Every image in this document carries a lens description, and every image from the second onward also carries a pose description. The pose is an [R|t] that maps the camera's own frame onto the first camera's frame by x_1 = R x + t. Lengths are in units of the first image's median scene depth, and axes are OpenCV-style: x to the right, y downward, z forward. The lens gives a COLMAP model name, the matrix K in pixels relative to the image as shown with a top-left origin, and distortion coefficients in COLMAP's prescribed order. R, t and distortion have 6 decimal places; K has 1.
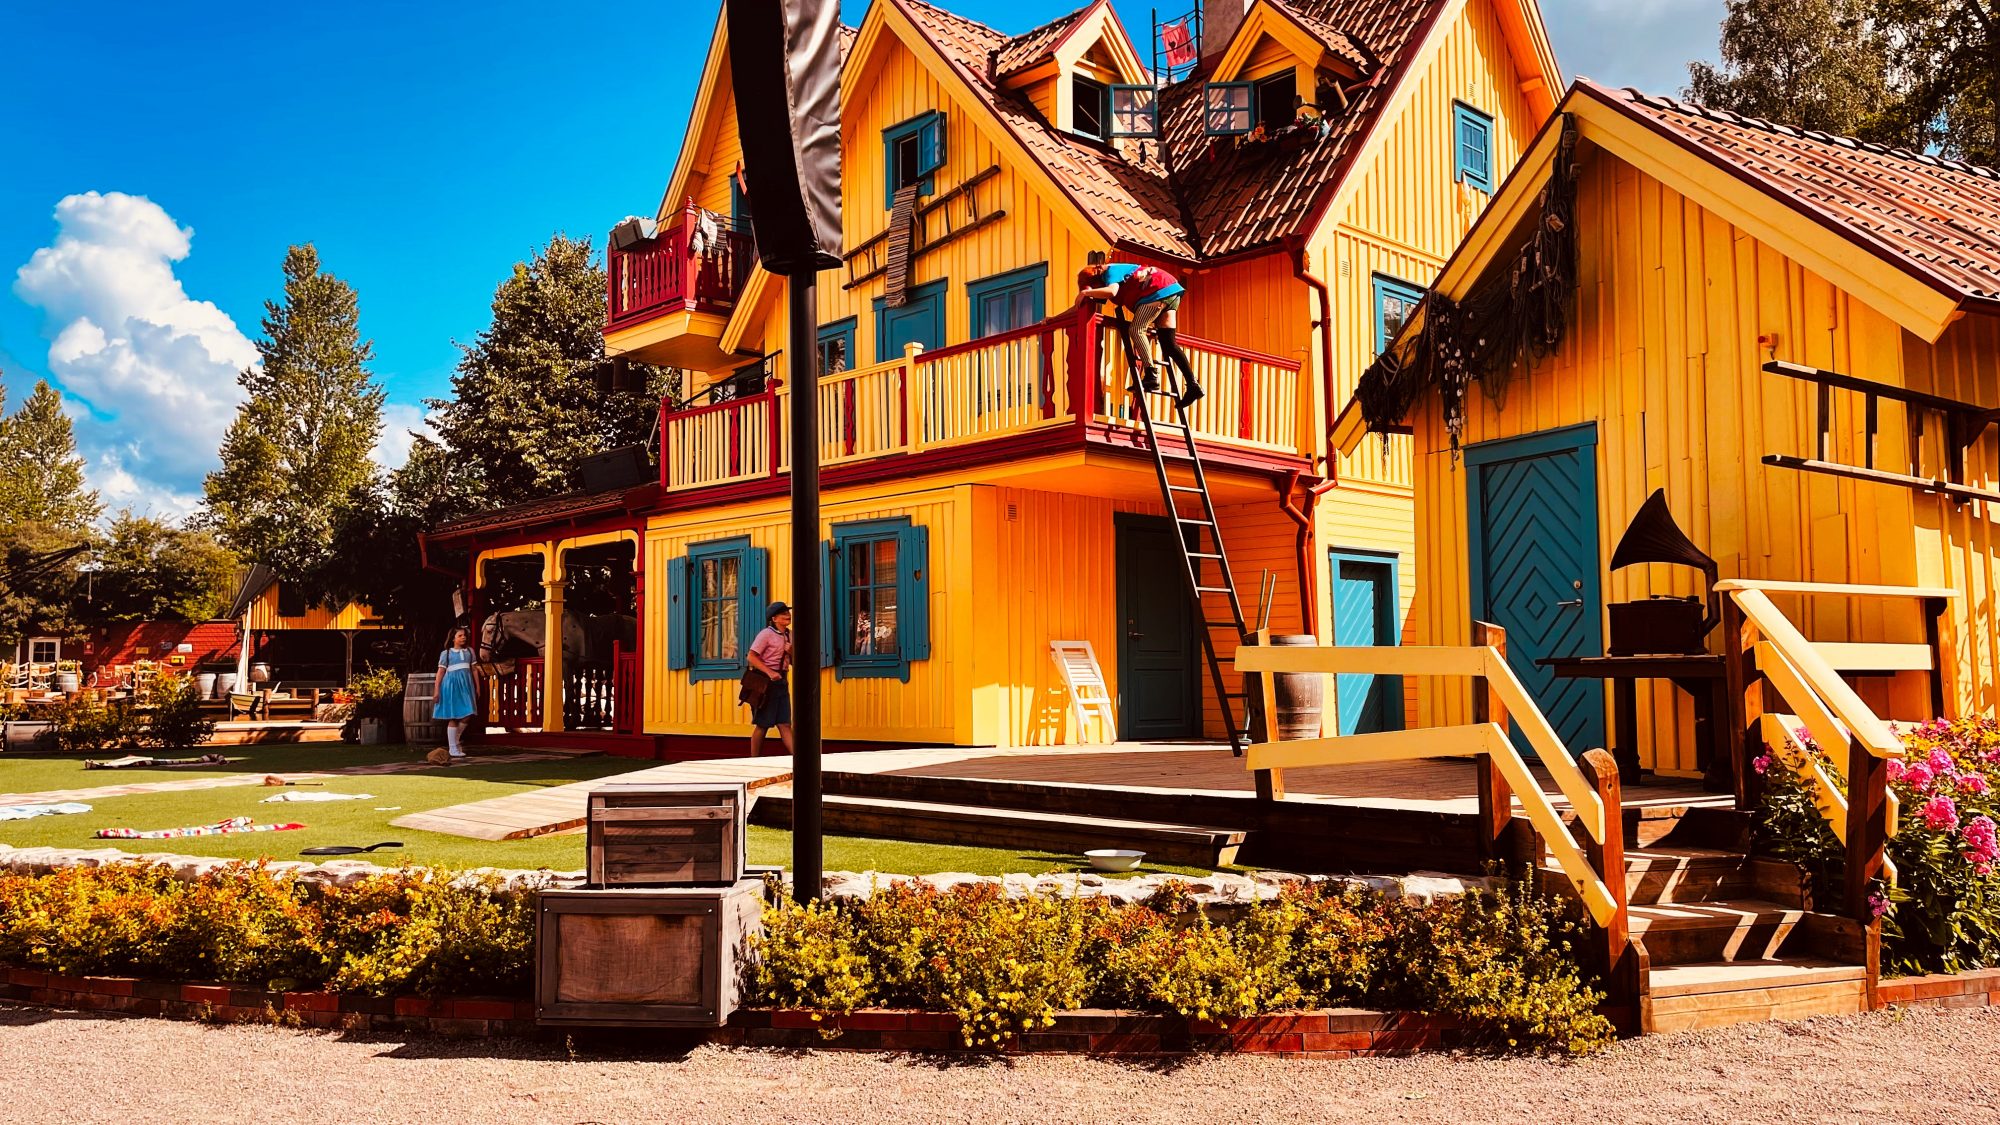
lens RADIAL K [[1528.3, 0, 1000.0], [0, 1528.3, 562.5], [0, 0, 1]] dist [0.006036, -0.010304]
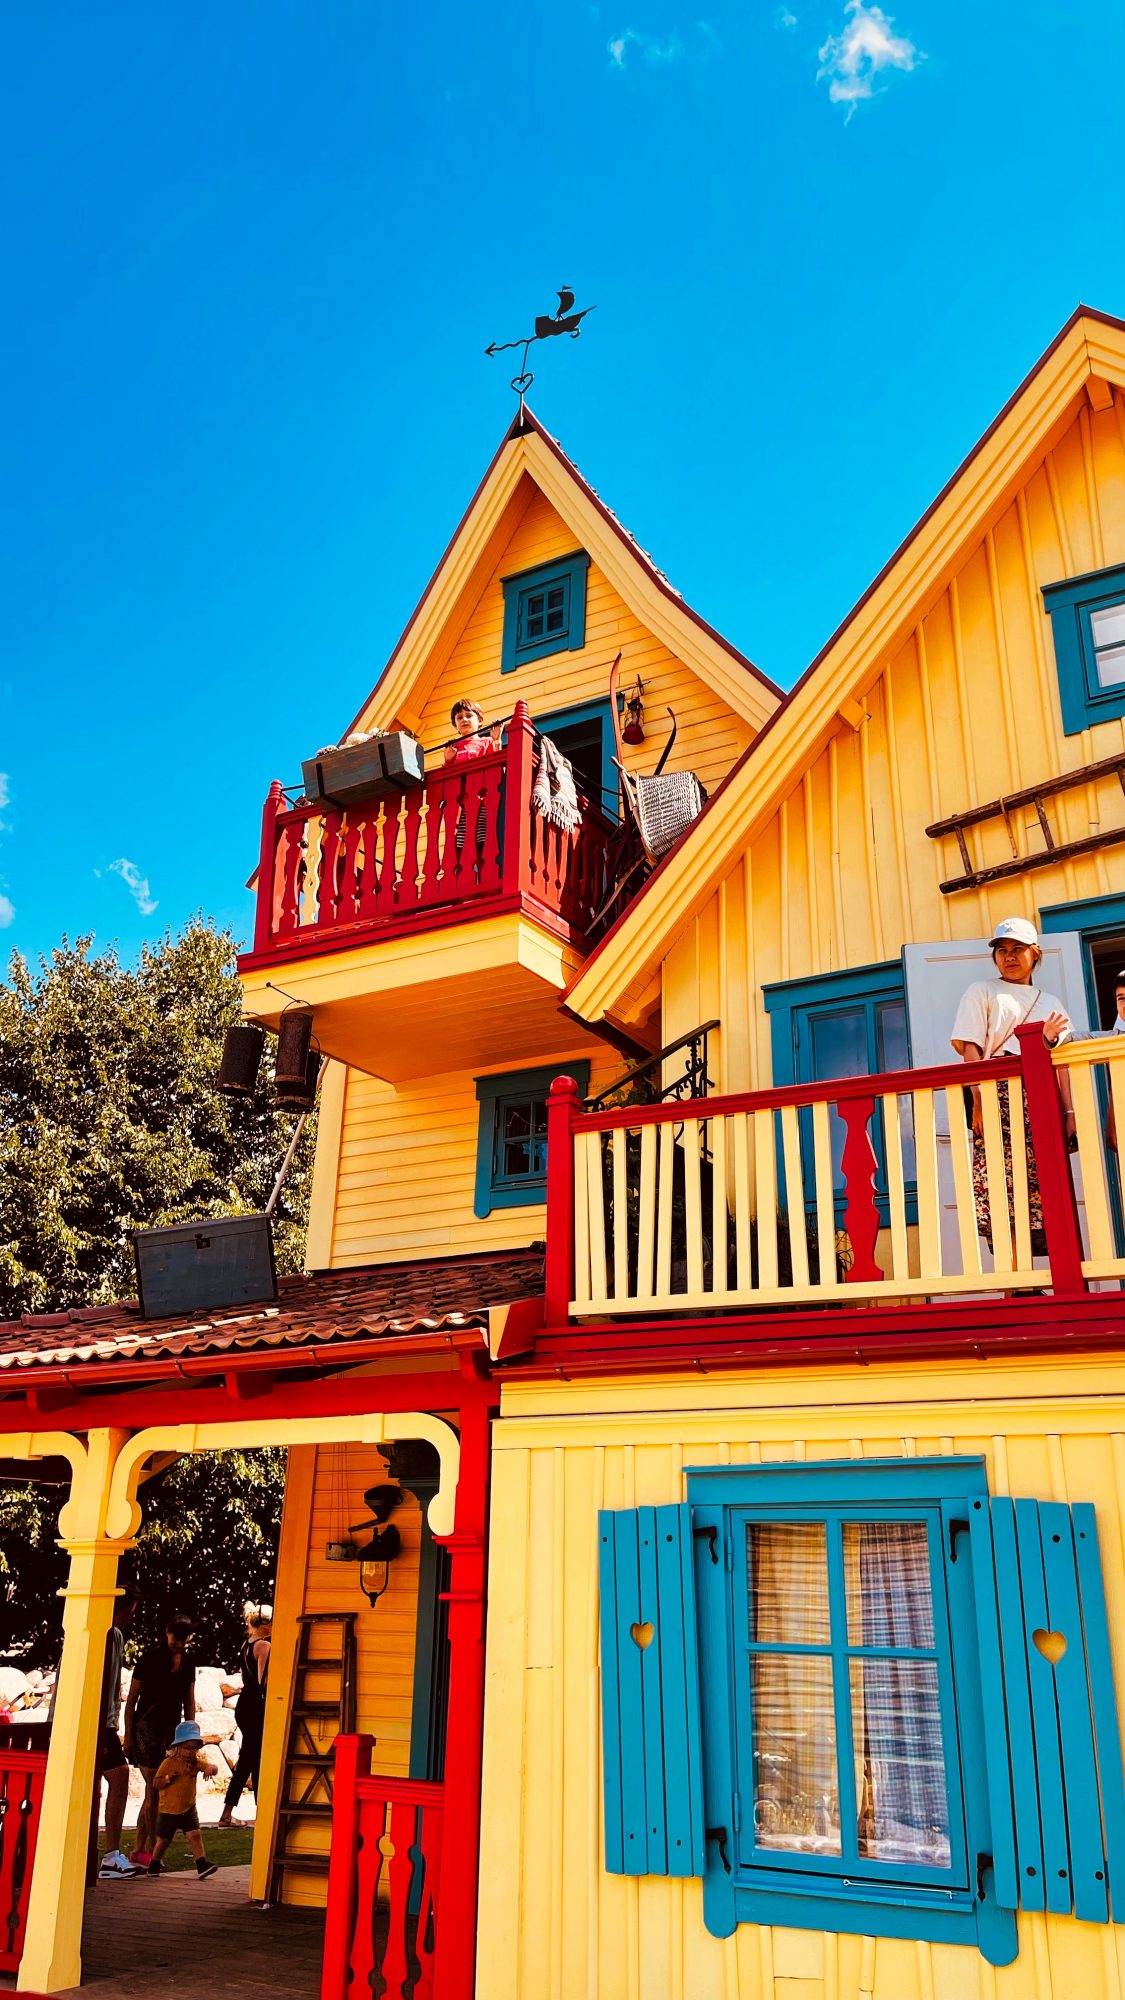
lens RADIAL K [[1528.3, 0, 562.5], [0, 1528.3, 1000.0], [0, 0, 1]] dist [0.006036, -0.010304]
pose [[0.957250, 0.141843, 0.252097, -0.333871], [-0.058208, 0.948147, -0.312456, -0.002622], [-0.283344, 0.284424, 0.915871, 0.654690]]
